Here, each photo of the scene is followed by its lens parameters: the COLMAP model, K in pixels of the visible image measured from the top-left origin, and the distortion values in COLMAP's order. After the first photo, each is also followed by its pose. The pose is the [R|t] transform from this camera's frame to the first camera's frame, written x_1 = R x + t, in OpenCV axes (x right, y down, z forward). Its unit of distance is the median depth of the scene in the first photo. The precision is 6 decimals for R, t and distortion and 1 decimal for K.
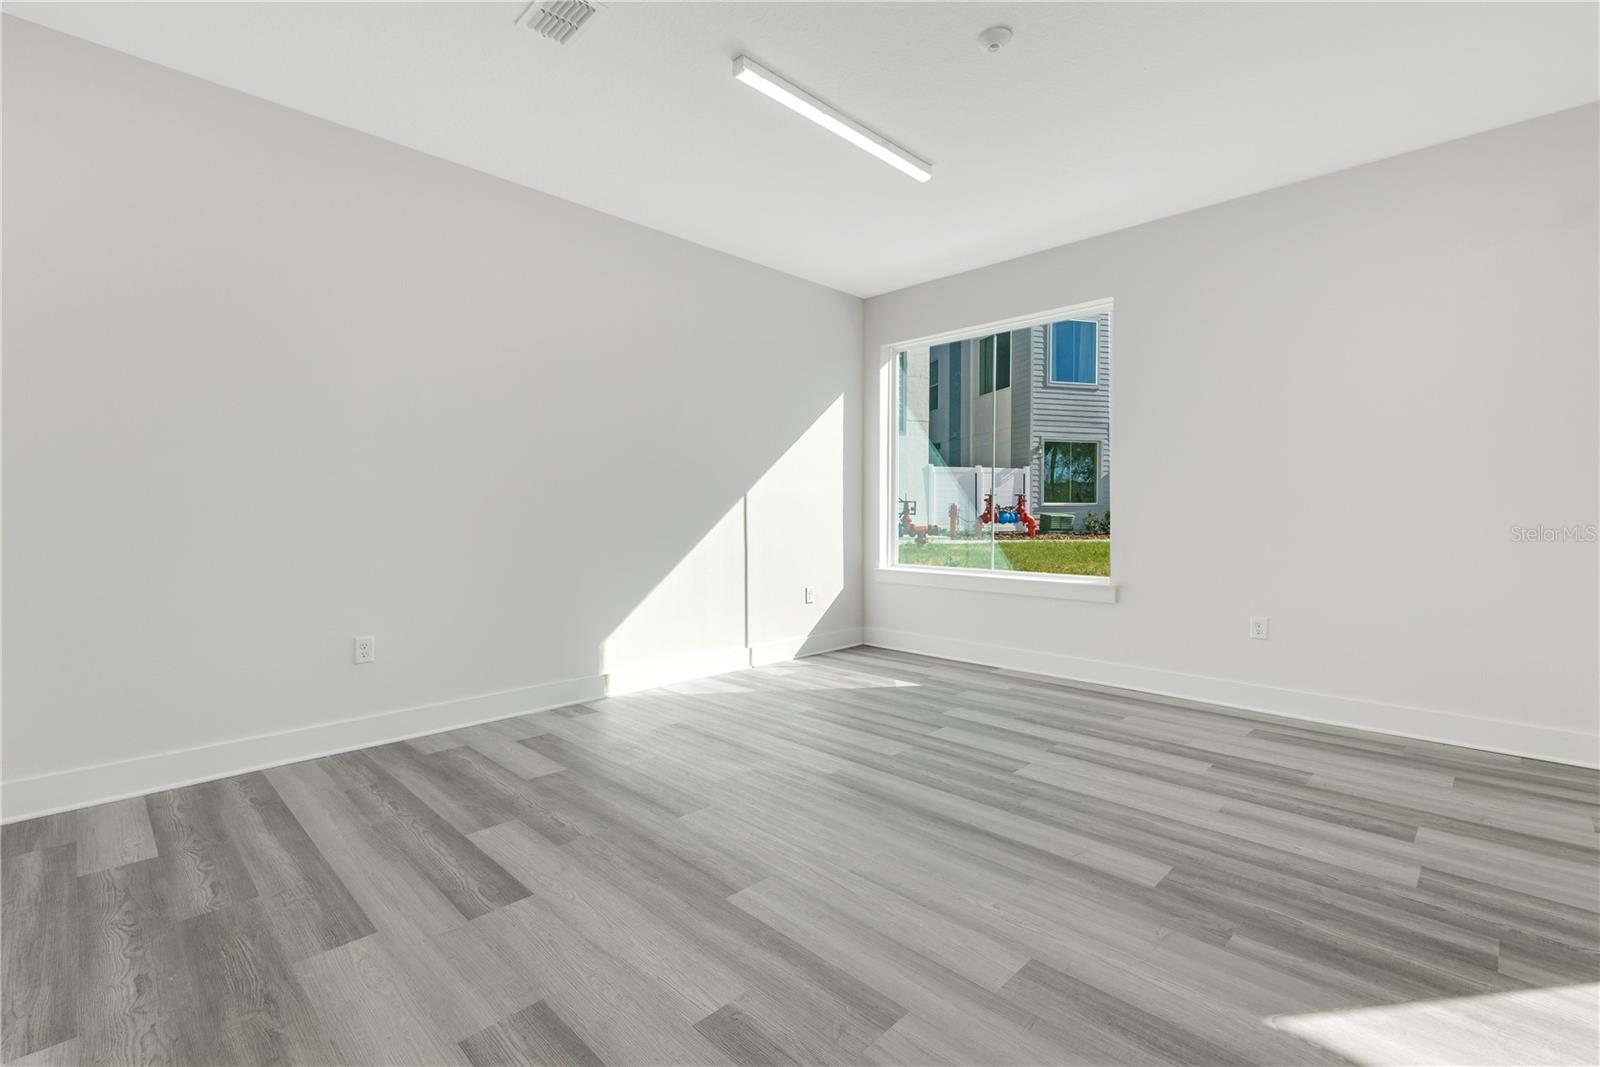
lens RADIAL K [[713.5, 0, 807.3], [0, 713.5, 530.0], [0, 0, 1]] dist [0.006153, 0.000193]
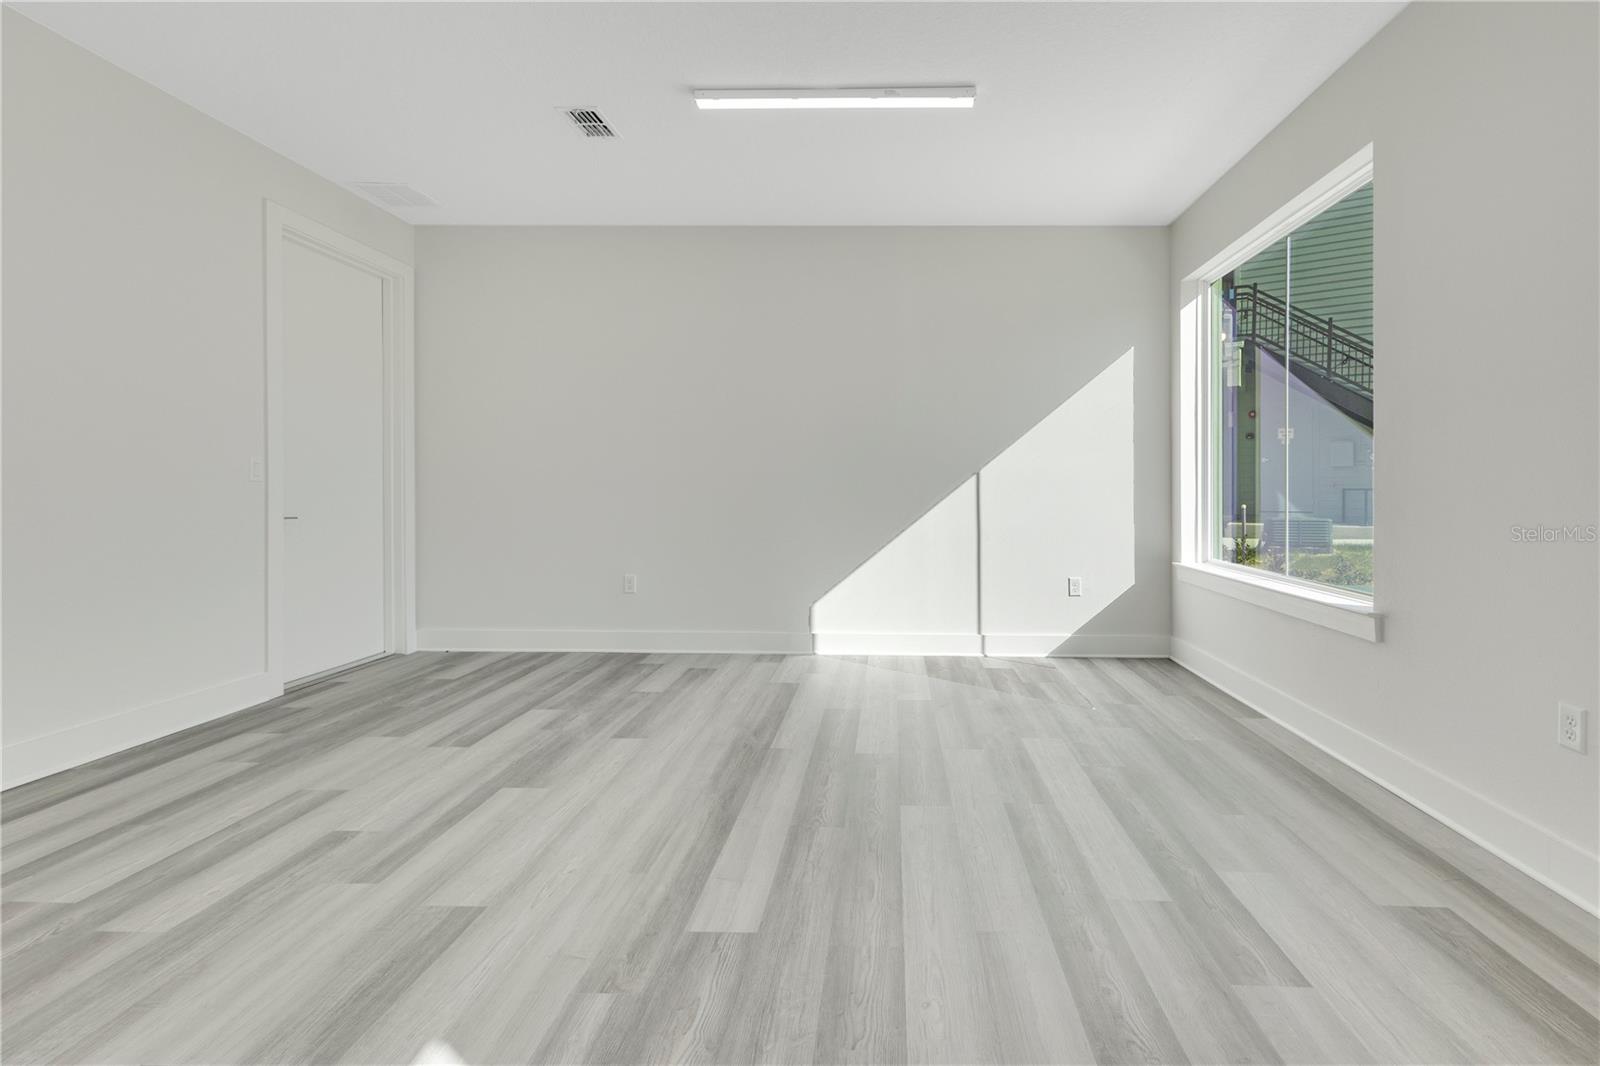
lens RADIAL K [[738.5, 0, 883.9], [0, 738.5, 493.6], [0, 0, 1]] dist [0.028431, 0.000131]
pose [[0.689809, 0.005473, -0.723971, 0.537428], [-0.022121, 0.999664, -0.013520, -0.005302], [0.723653, 0.025341, 0.689698, 0.227583]]
